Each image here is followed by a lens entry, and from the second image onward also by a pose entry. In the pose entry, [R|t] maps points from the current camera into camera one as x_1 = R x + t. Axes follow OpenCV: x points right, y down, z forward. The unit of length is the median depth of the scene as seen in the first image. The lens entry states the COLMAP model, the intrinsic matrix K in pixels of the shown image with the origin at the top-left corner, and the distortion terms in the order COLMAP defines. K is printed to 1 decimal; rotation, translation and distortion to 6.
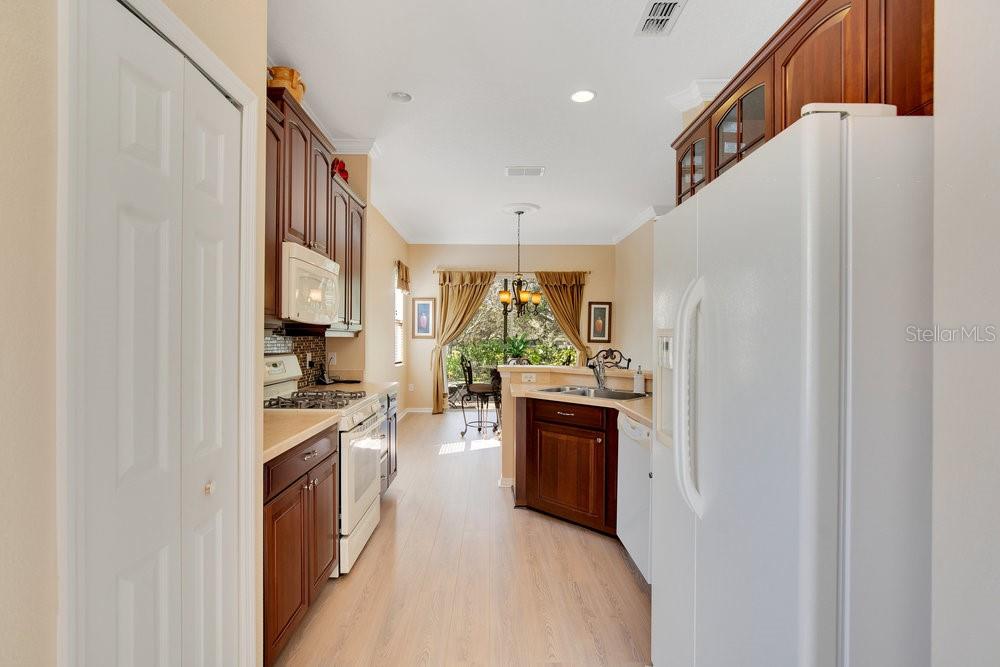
lens RADIAL K [[478.8, 0, 497.3], [0, 478.8, 337.7], [0, 0, 1]] dist [-0.022580, -0.000072]
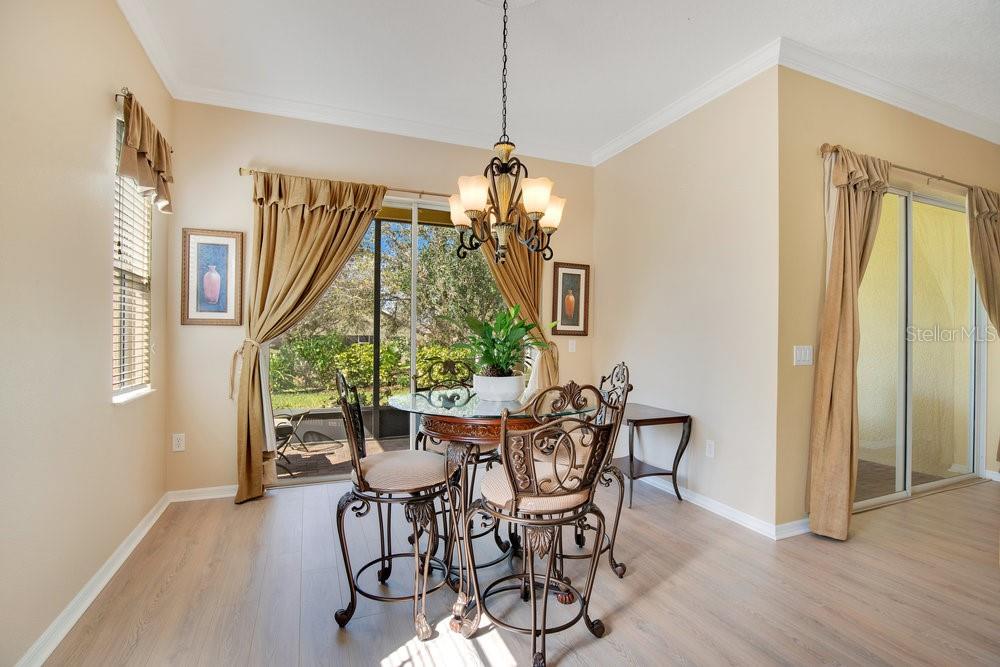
lens RADIAL K [[478.8, 0, 505.3], [0, 478.8, 334.4], [0, 0, 1]] dist [-0.022580, -0.000072]
pose [[0.930030, 0.002390, 0.367476, -0.066823], [-0.002107, 0.999997, -0.001173, 0.009905], [-0.367478, 0.000317, 0.930032, 0.510487]]
